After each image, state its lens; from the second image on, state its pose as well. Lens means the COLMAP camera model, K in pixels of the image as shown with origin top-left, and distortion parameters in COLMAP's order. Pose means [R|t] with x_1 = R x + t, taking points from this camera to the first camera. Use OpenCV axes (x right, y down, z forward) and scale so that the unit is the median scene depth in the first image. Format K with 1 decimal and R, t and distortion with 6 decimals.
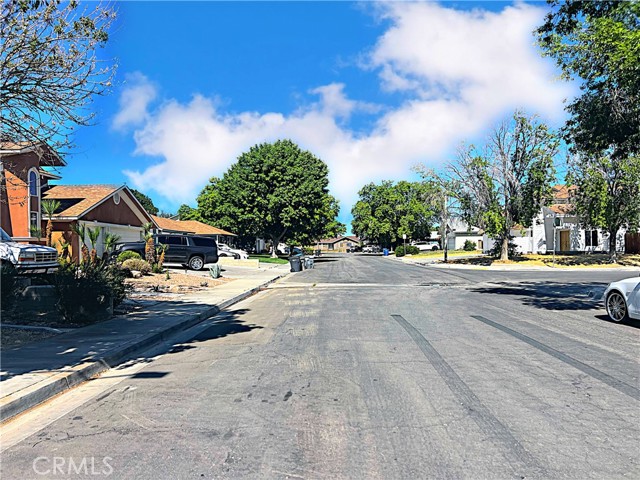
lens RADIAL K [[479.8, 0, 320.3], [0, 479.8, 240.4], [0, 0, 1]] dist [0.073617, -0.088318]
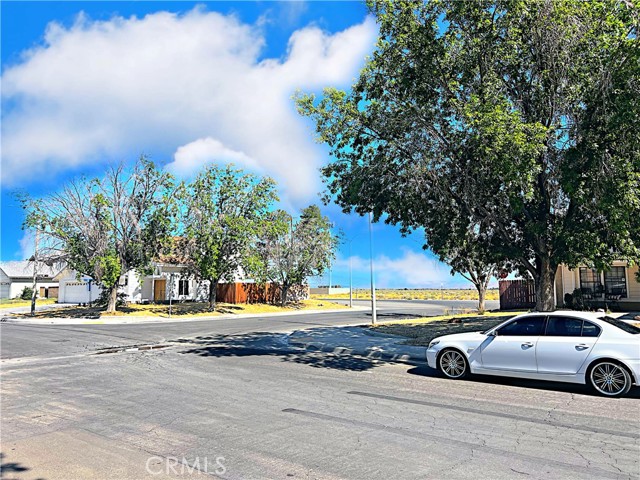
lens RADIAL K [[479.8, 0, 320.2], [0, 479.8, 239.4], [0, 0, 1]] dist [0.073617, -0.088318]
pose [[0.609286, 0.091130, 0.787697, -0.103213], [-0.015403, 0.994547, -0.103146, -0.005197], [-0.792801, 0.050712, 0.607367, 0.132452]]
